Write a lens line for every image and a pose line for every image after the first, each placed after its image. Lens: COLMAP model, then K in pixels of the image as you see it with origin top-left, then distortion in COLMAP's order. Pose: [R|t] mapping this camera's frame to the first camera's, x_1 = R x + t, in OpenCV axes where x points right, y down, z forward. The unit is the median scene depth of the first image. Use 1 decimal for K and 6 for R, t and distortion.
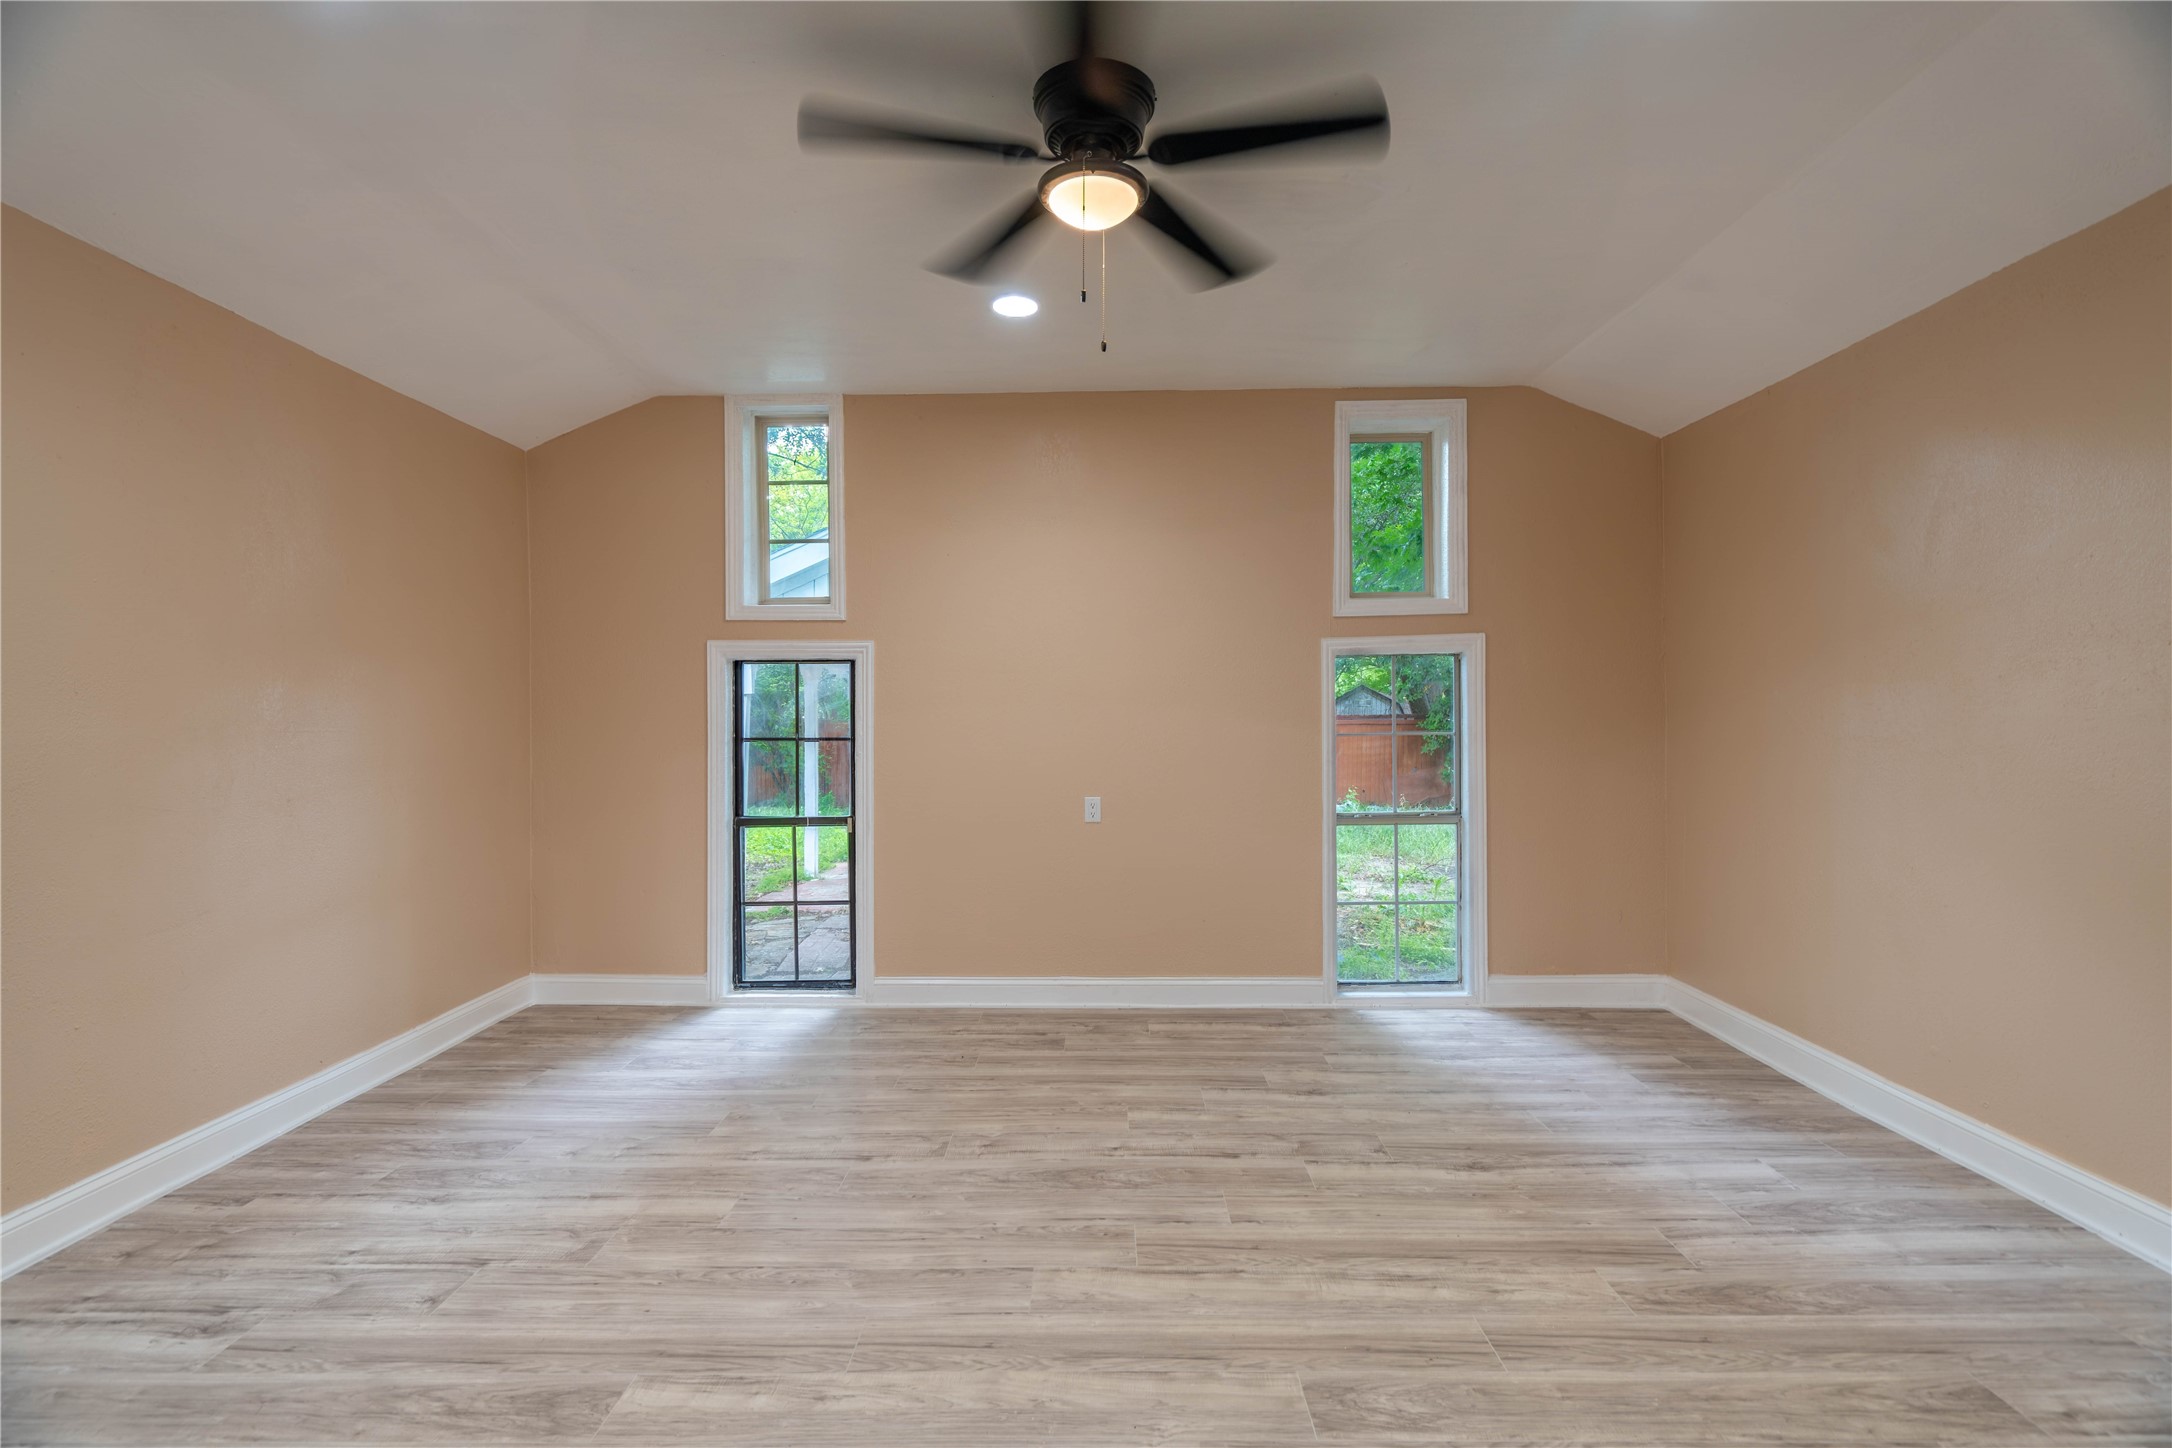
lens RADIAL K [[1063.7, 0, 1087.5], [0, 1063.7, 720.9], [0, 0, 1]] dist [0.004758, -0.000523]
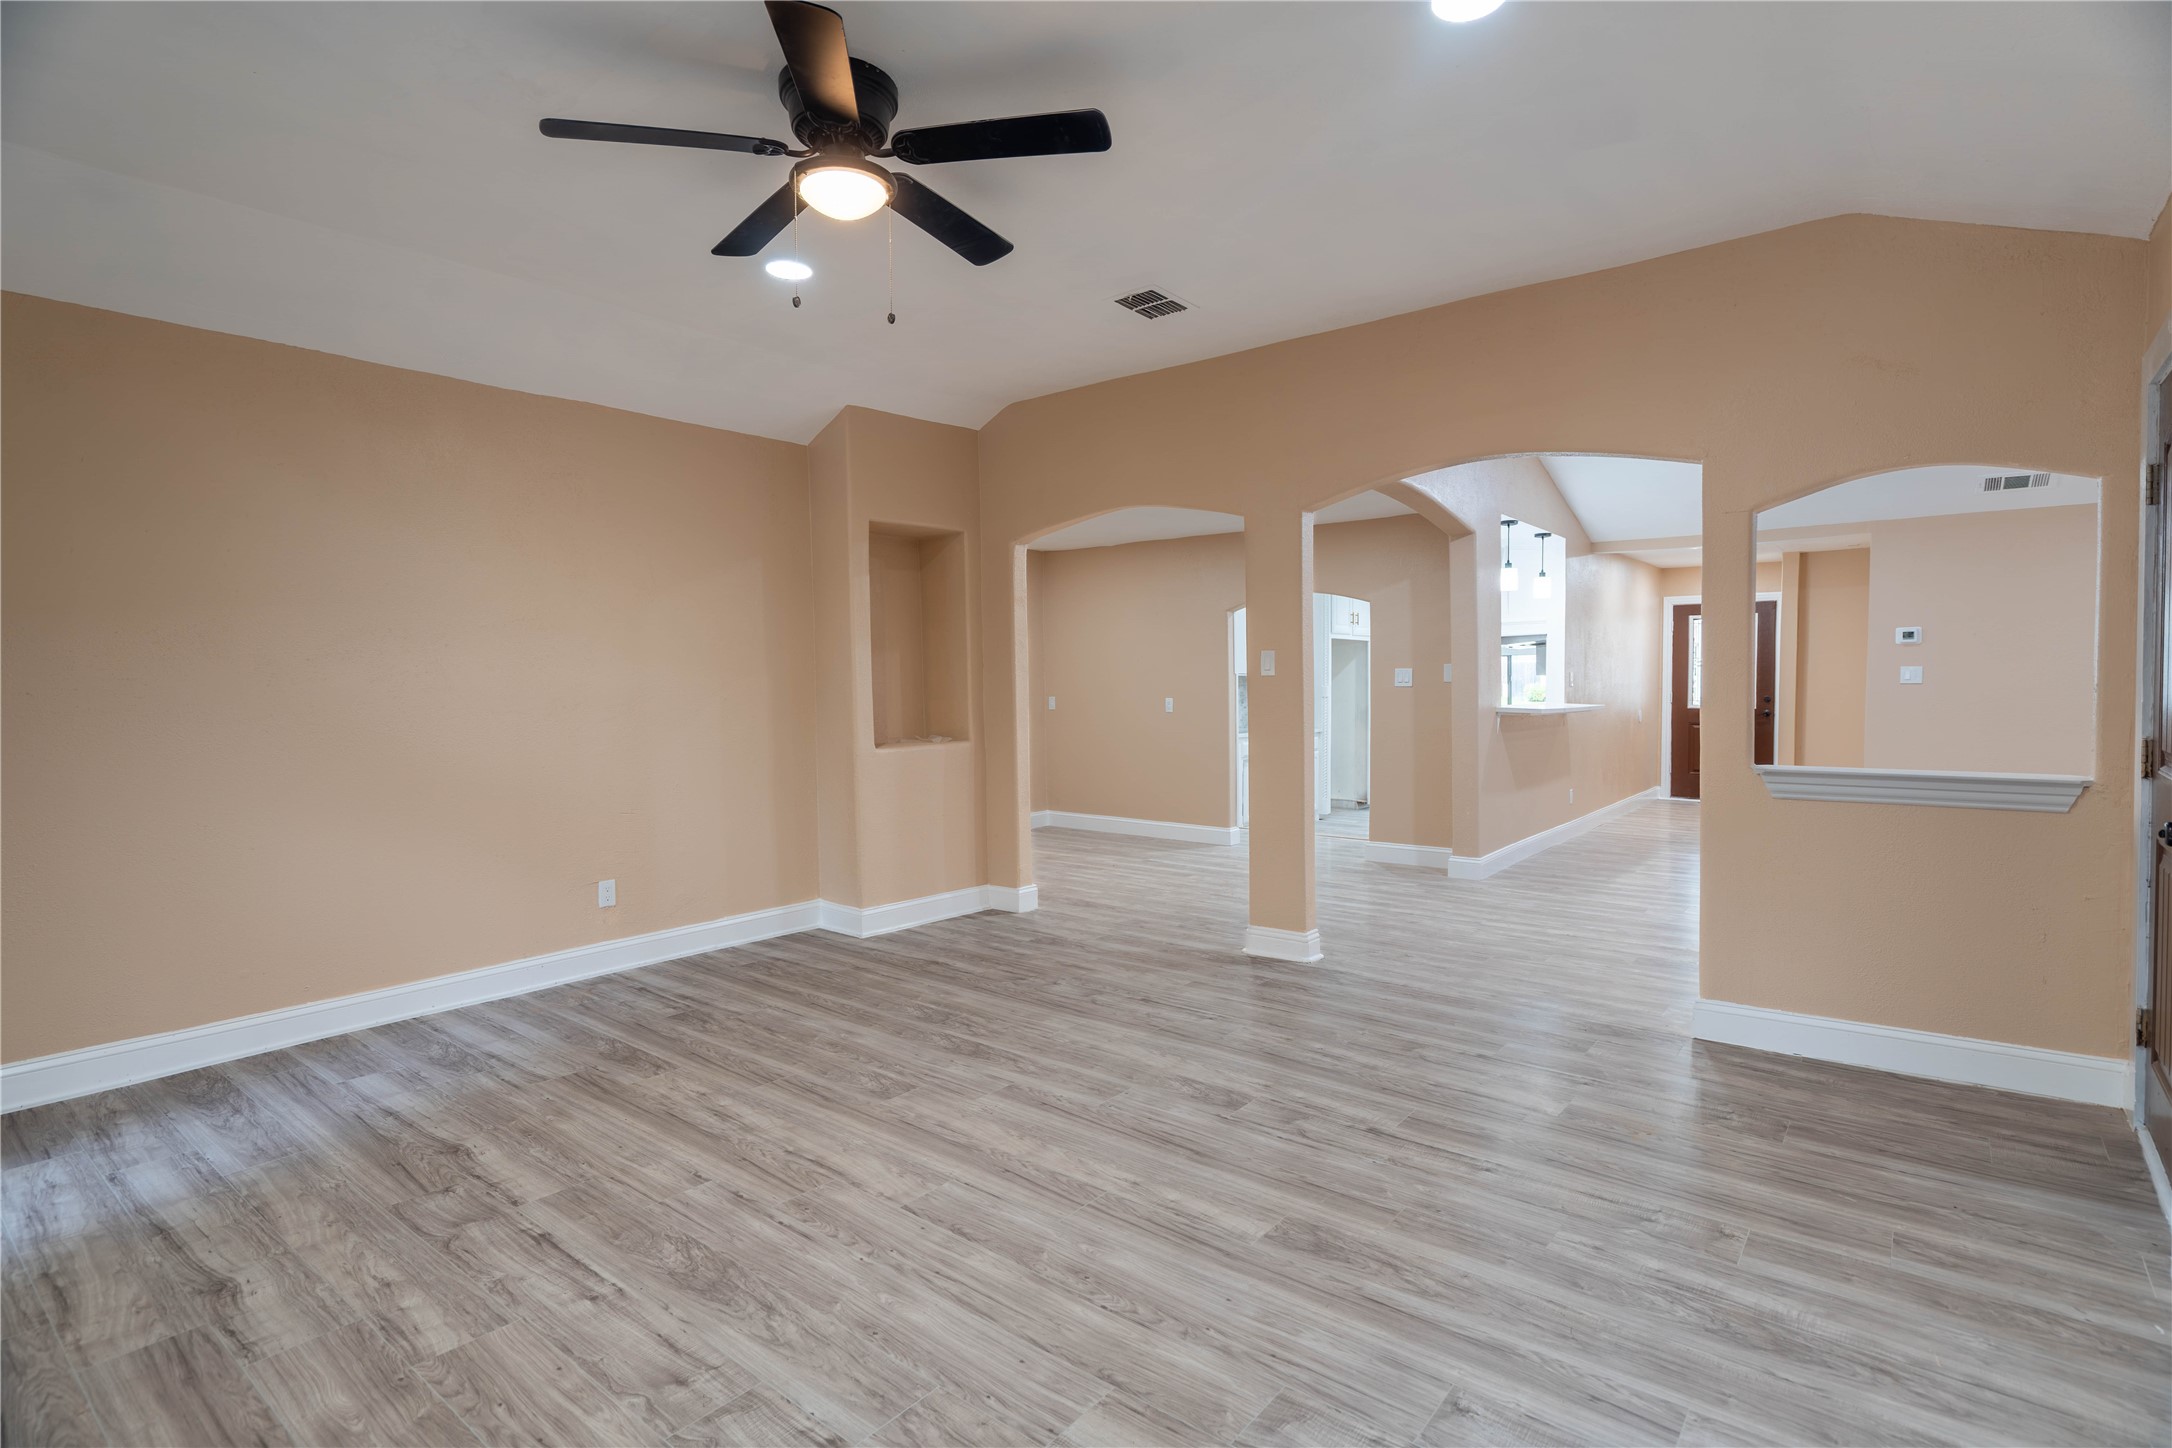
lens RADIAL K [[1063.7, 0, 1095.2], [0, 1063.7, 733.9], [0, 0, 1]] dist [0.004758, -0.000523]
pose [[-0.793925, -0.020291, 0.607677, -0.849495], [0.012351, 0.998699, 0.049484, -0.003544], [-0.607891, 0.046792, -0.792641, 1.727099]]
